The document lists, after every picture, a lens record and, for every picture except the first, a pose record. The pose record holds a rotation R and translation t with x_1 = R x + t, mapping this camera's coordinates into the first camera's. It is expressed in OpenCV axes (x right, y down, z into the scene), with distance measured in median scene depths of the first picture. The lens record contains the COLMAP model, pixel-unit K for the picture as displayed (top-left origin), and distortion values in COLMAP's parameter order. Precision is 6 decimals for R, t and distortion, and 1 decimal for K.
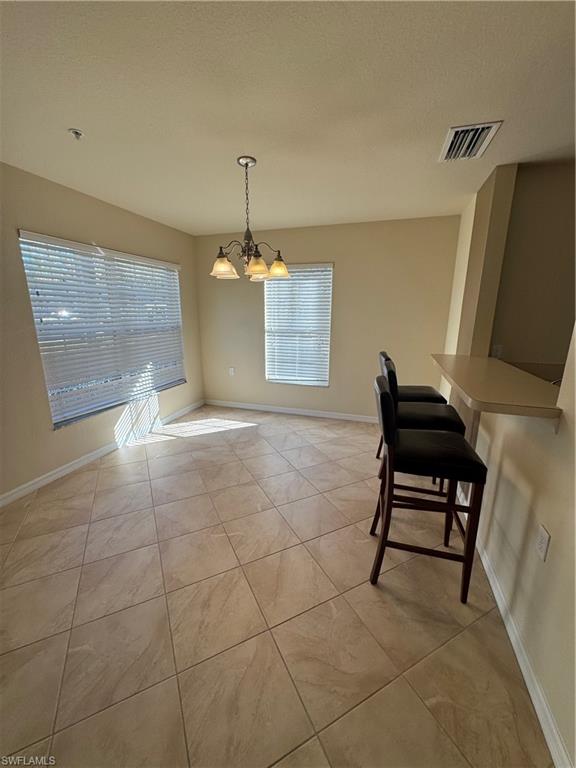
lens RADIAL K [[306.5, 0, 291.4], [0, 306.5, 383.0], [0, 0, 1]] dist [-0.009051, 0.000352]
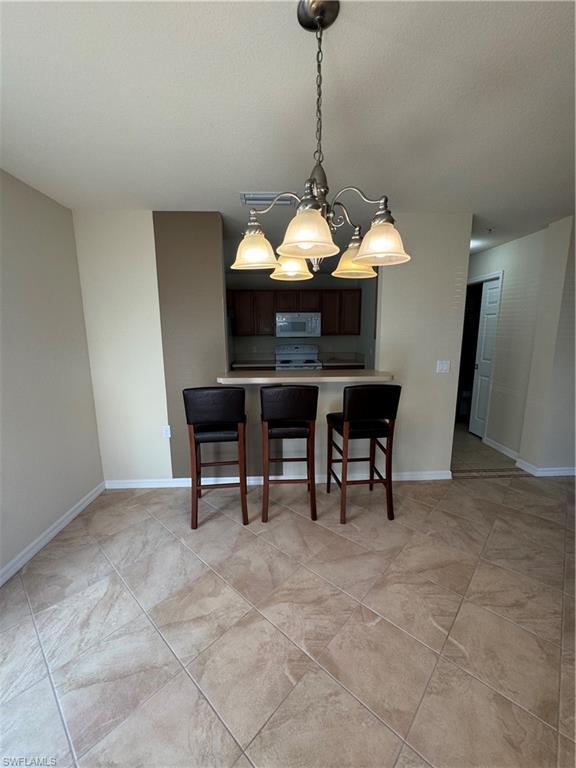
lens RADIAL K [[306.5, 0, 288.4], [0, 306.5, 383.5], [0, 0, 1]] dist [-0.009051, 0.000352]
pose [[-0.341788, -0.153418, 0.927170, -0.603391], [0.223759, 0.944927, 0.238842, -0.301431], [-0.912750, 0.289096, -0.288636, 1.261446]]
